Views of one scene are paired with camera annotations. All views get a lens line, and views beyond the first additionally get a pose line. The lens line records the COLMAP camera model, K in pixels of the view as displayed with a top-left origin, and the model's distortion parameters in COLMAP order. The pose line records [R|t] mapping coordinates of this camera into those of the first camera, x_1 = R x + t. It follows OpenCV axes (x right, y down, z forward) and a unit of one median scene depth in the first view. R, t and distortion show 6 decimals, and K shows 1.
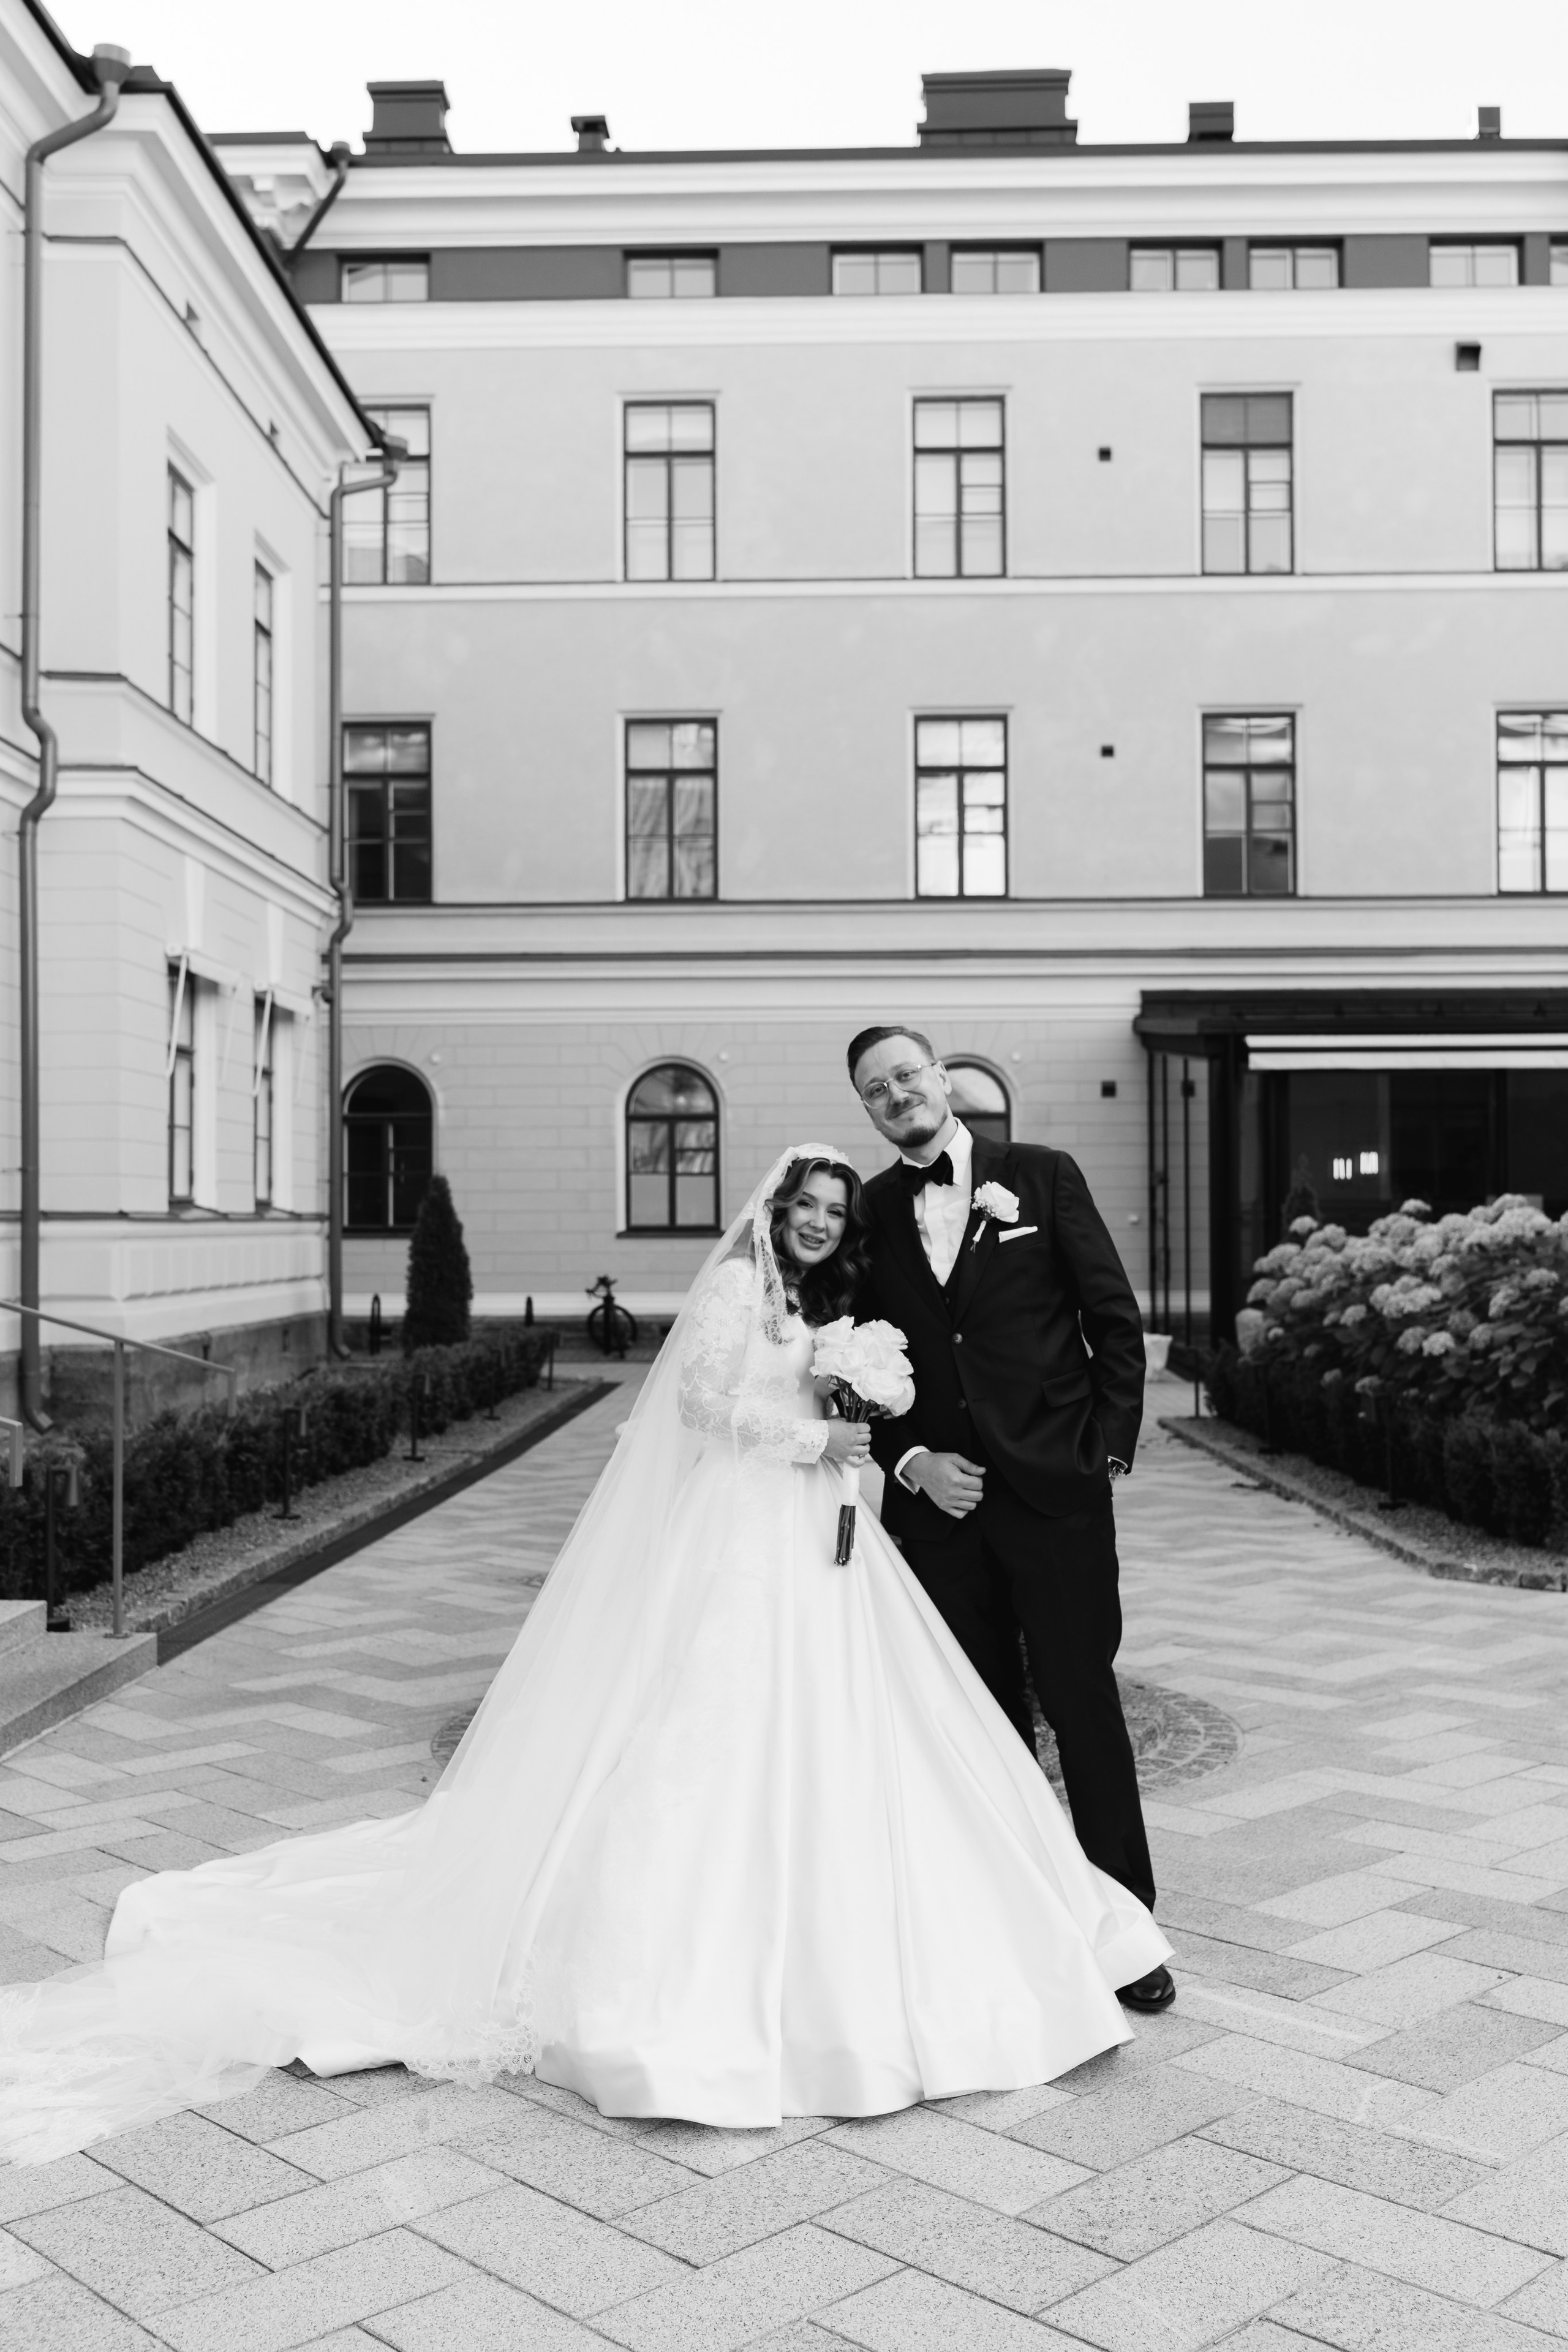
lens RADIAL K [[2357.4, 0, 784.0], [0, 2357.4, 1176.0], [0, 0, 1]] dist [0.008645, 0.001587]
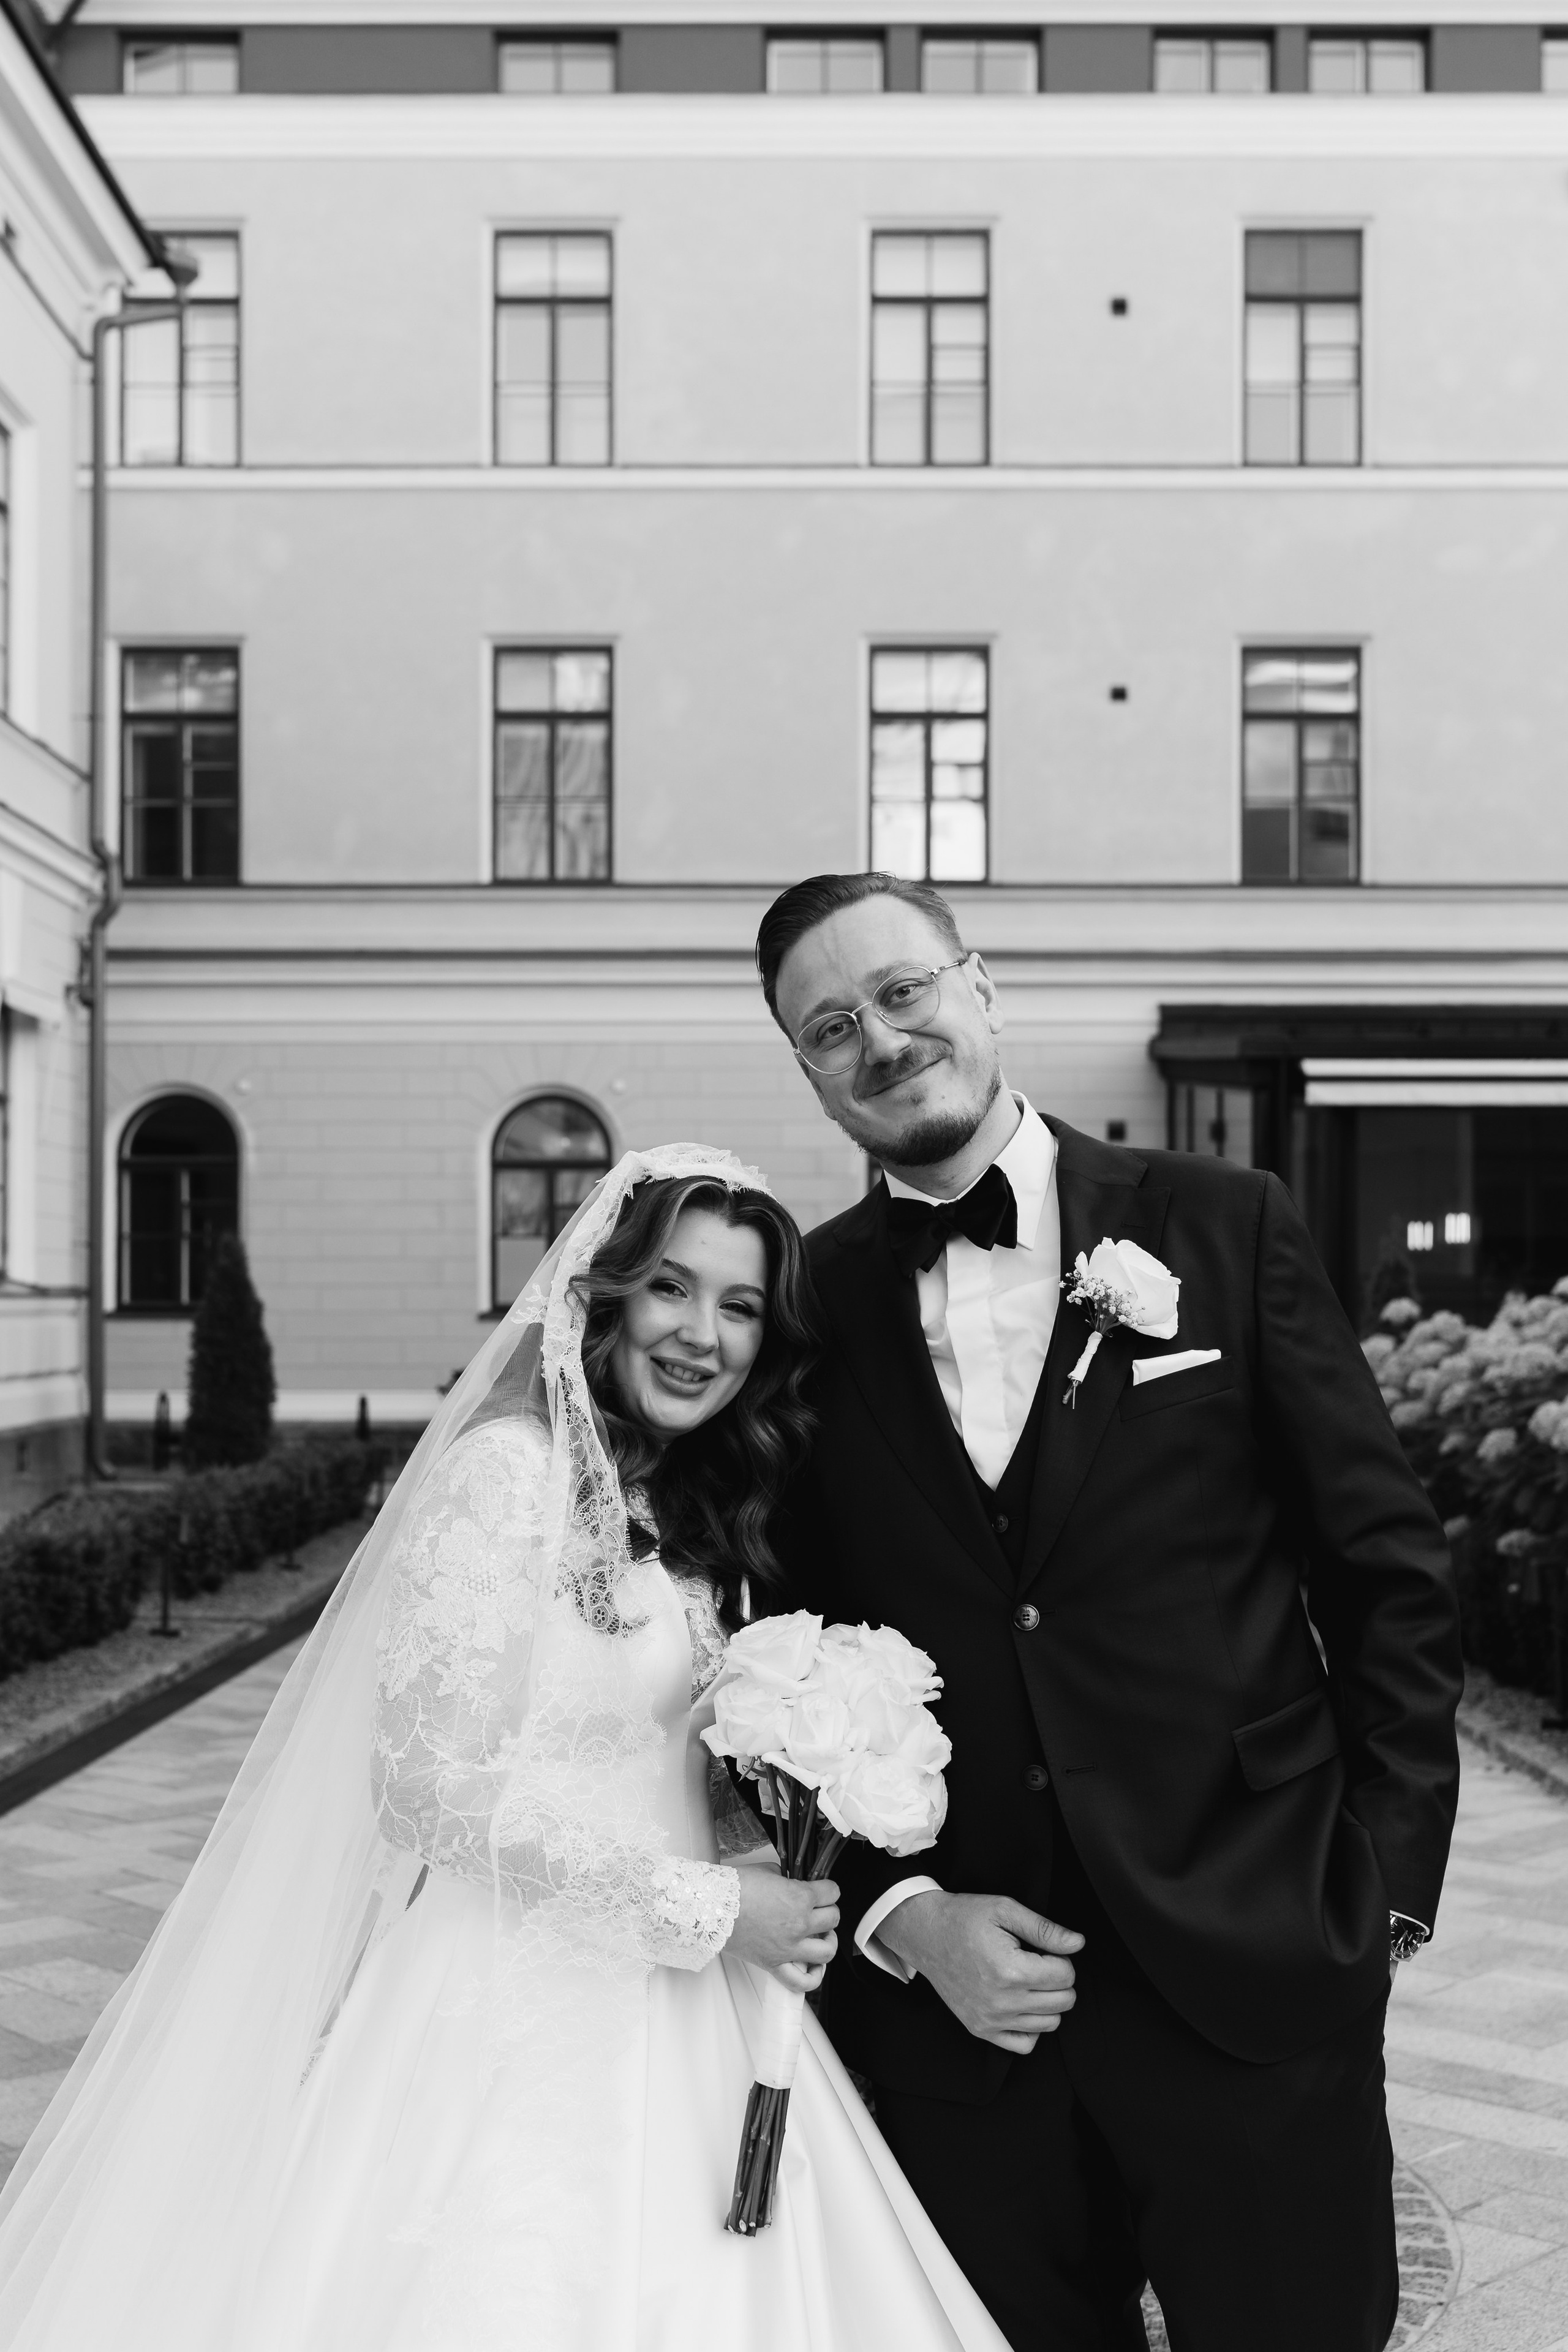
lens RADIAL K [[2387.9, 0, 927.2], [0, 2387.9, 1143.7], [0, 0, 1]] dist [0.054641, -0.003780]
pose [[0.996115, 0.010433, 0.087442, 0.007459], [-0.006674, 0.999046, -0.043167, 0.001568], [-0.087809, 0.042416, 0.995234, 0.230090]]
